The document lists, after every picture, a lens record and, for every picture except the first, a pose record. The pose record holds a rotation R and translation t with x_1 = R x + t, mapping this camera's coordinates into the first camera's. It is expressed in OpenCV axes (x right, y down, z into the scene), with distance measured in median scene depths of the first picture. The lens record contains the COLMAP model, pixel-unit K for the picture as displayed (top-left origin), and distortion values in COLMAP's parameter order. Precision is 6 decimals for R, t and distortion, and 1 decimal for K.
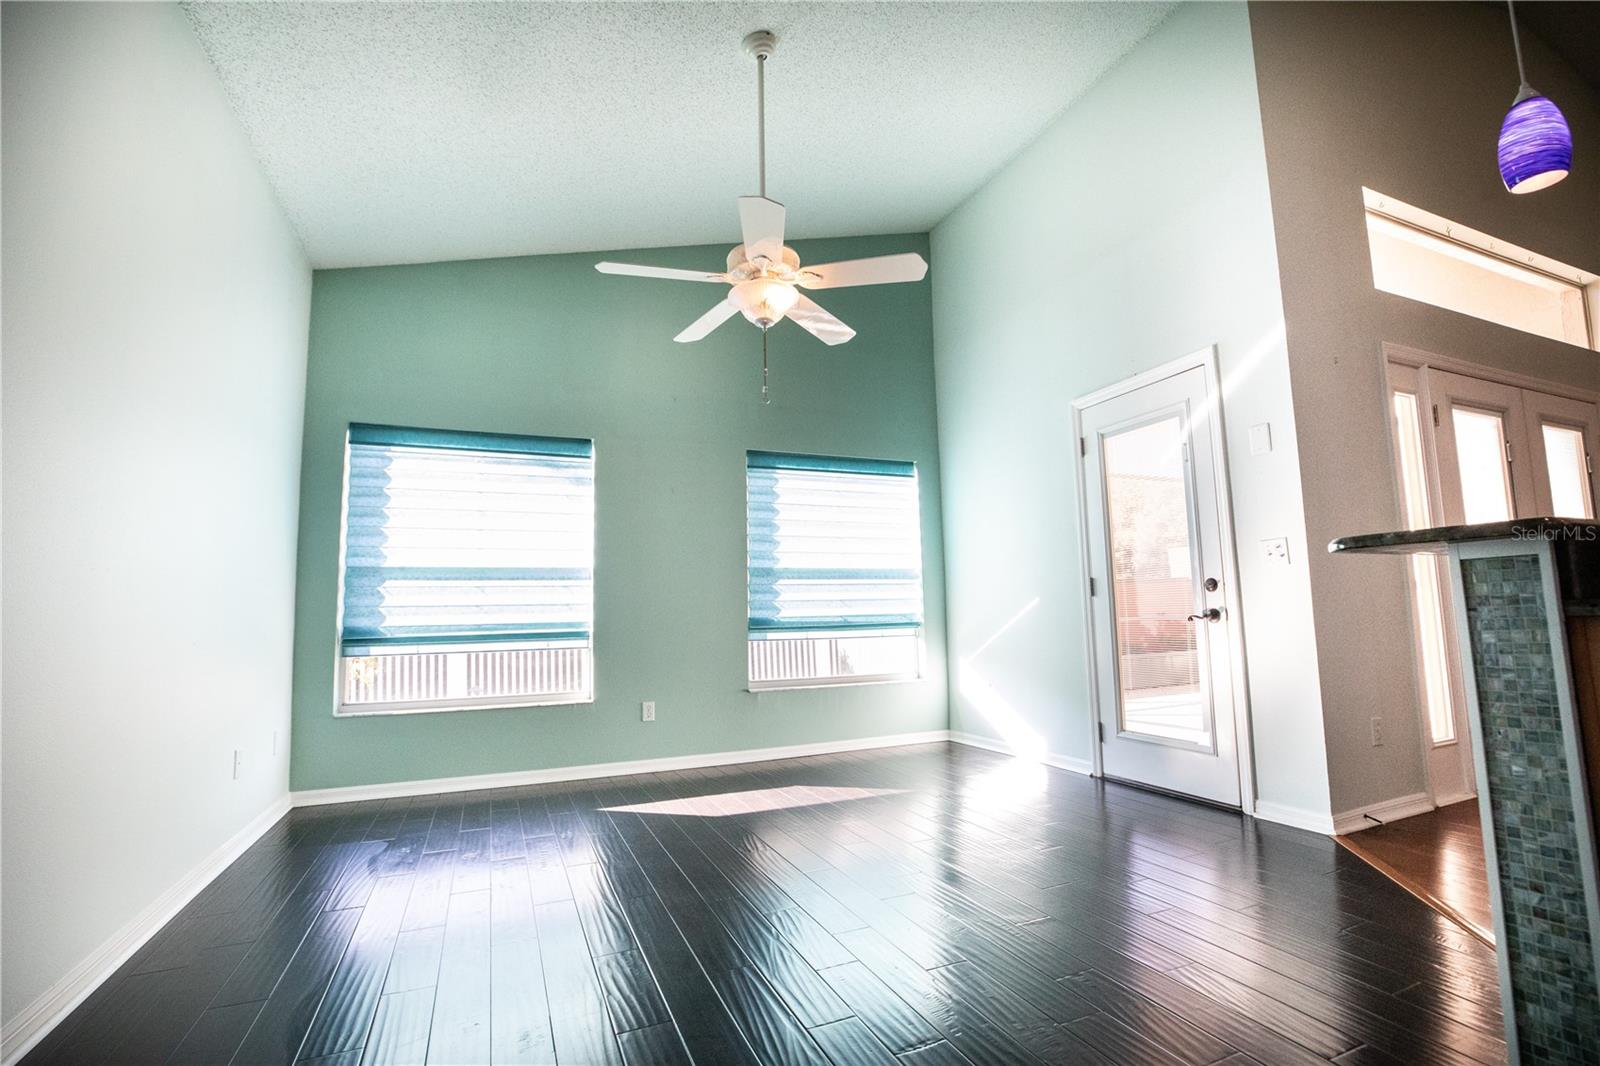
lens RADIAL K [[744.9, 0, 800.0], [0, 744.9, 533.0], [0, 0, 1]] dist [-0.012073, 0.000165]
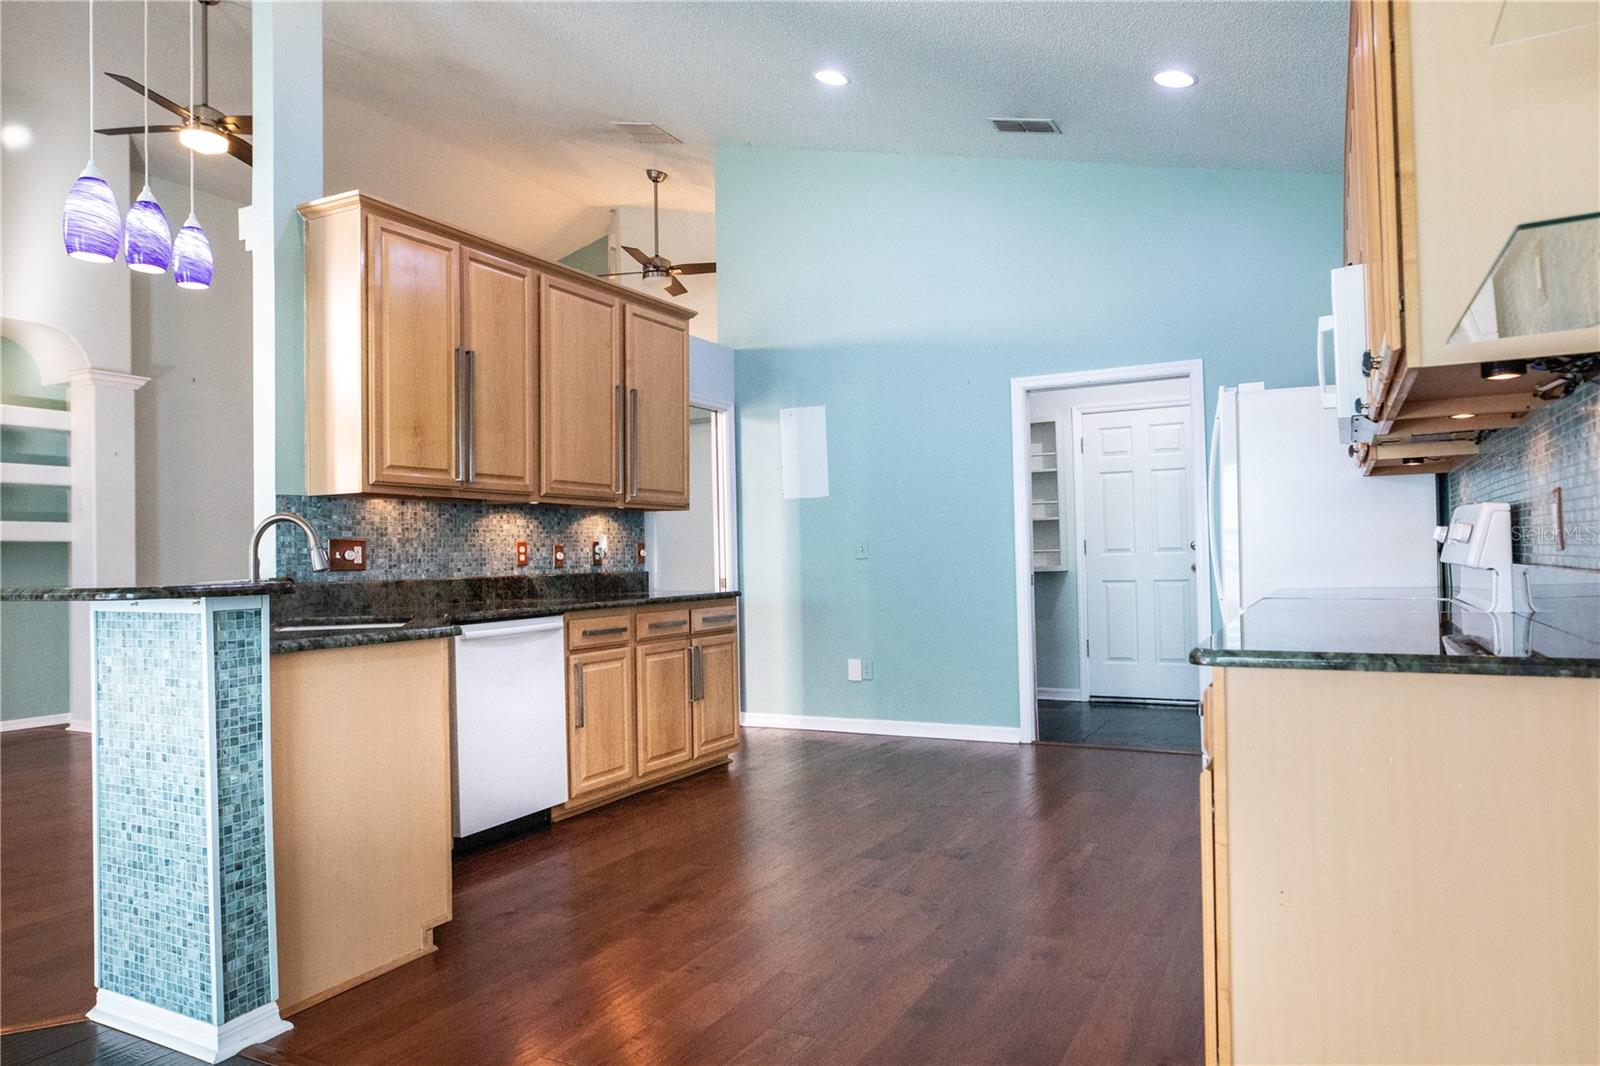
lens RADIAL K [[1025.7, 0, 800.0], [0, 1025.7, 533.0], [0, 0, 1]] dist [-0.033262, 0.028785]
pose [[-0.640060, 0.056445, 0.766249, -0.319286], [-0.049391, 0.992212, -0.114347, 0.017452], [-0.766736, -0.111035, -0.632288, 0.444988]]
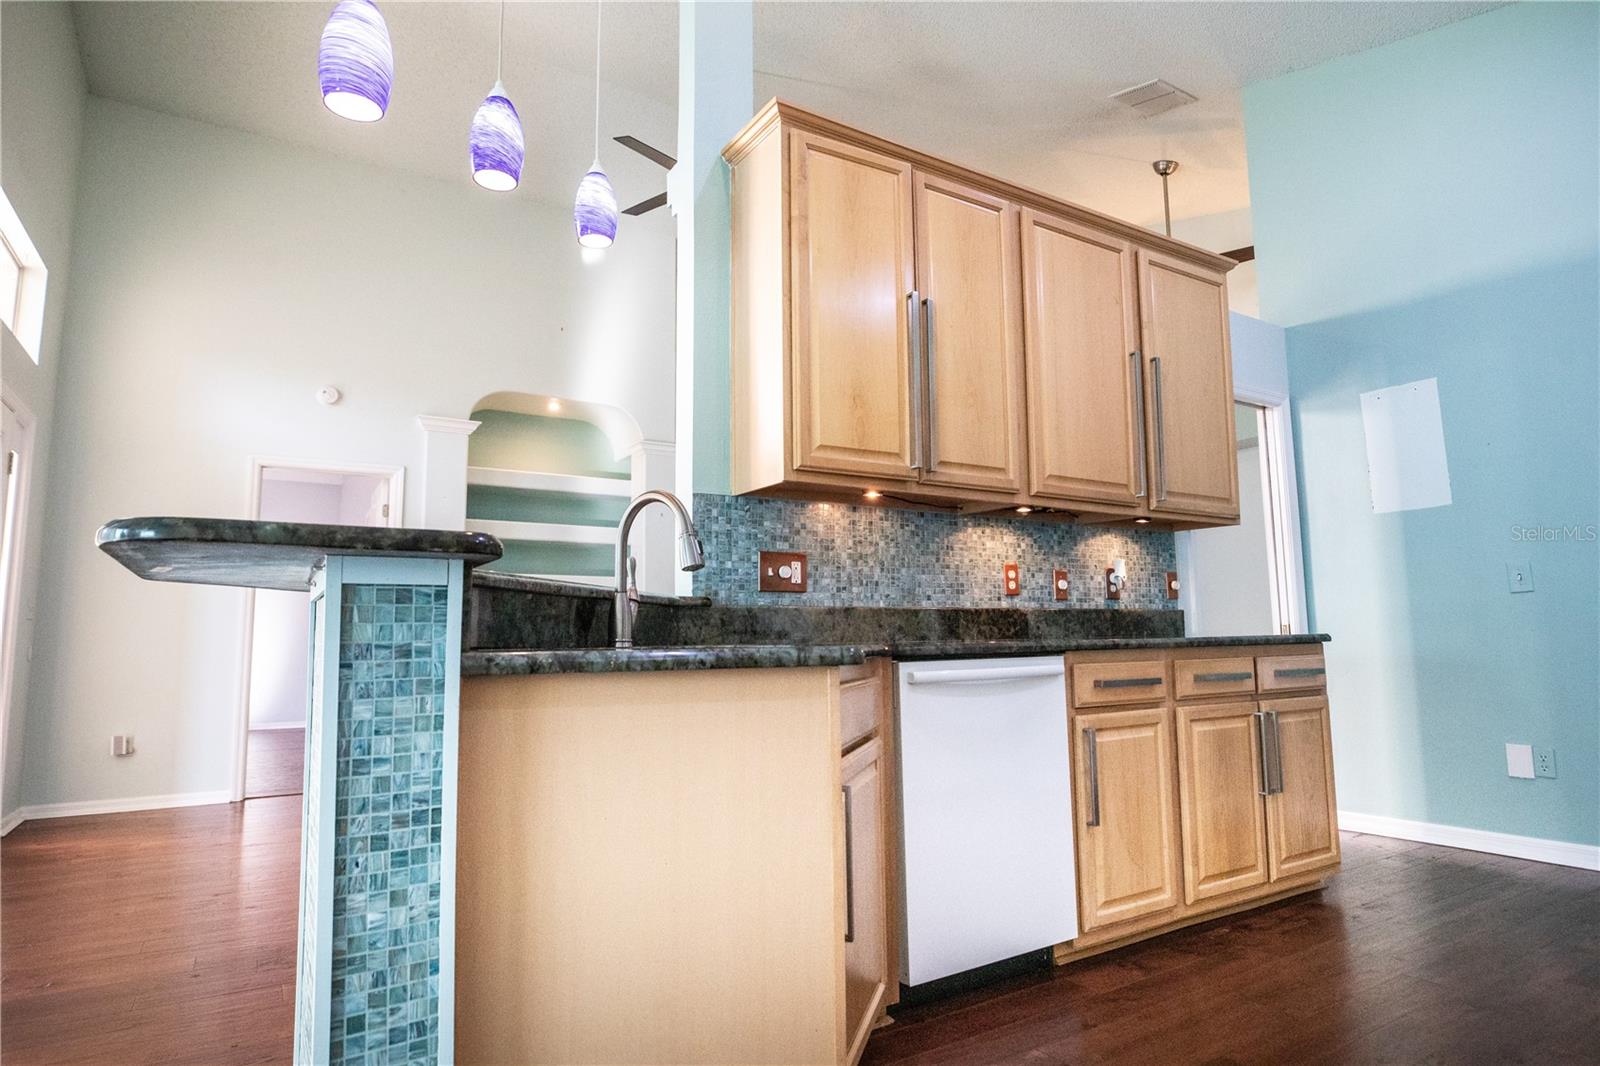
lens RADIAL K [[902.9, 0, 800.0], [0, 902.9, 533.0], [0, 0, 1]] dist [-0.029761, 0.003125]
pose [[-0.165903, 0.141948, 0.975872, 0.035801], [-0.094014, 0.982802, -0.158939, 0.026034], [-0.981650, -0.118114, -0.149704, 0.251056]]
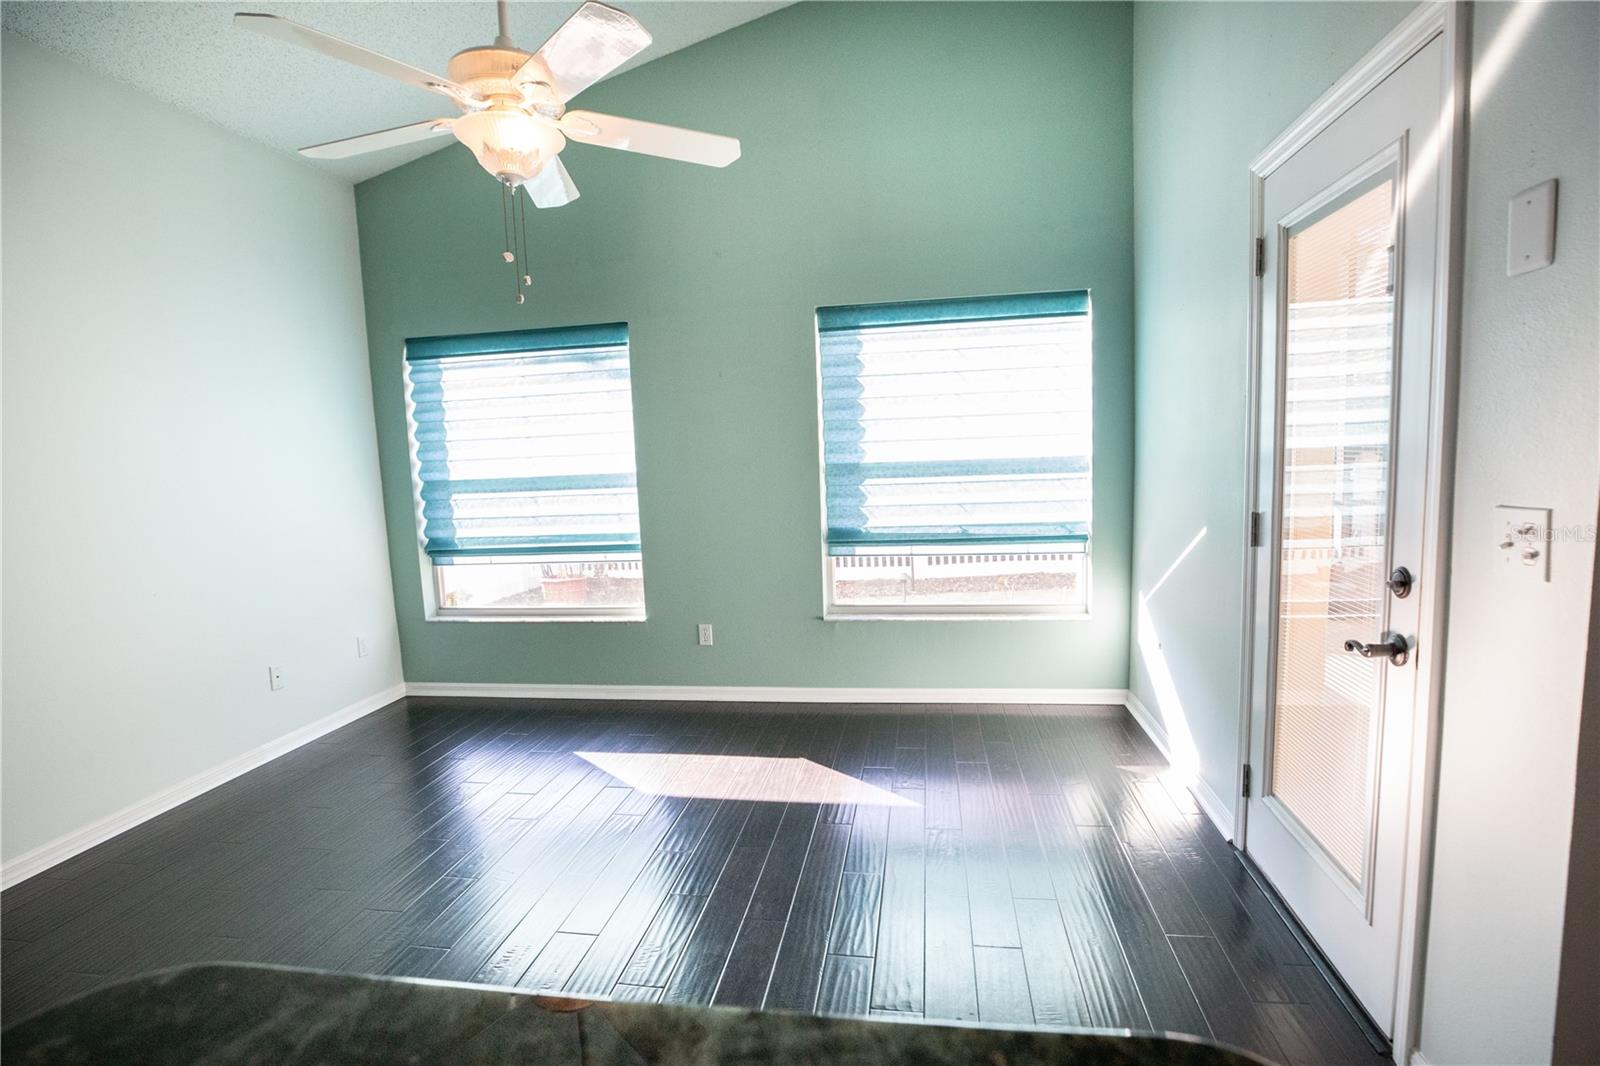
lens RADIAL K [[766.9, 0, 800.0], [0, 766.9, 533.0], [0, 0, 1]] dist [-0.036272, 0.000434]
pose [[0.846975, 0.045599, -0.529673, 0.409468], [0.081486, 0.973407, 0.214100, -0.069903], [0.525351, -0.224499, 0.820736, 0.383046]]
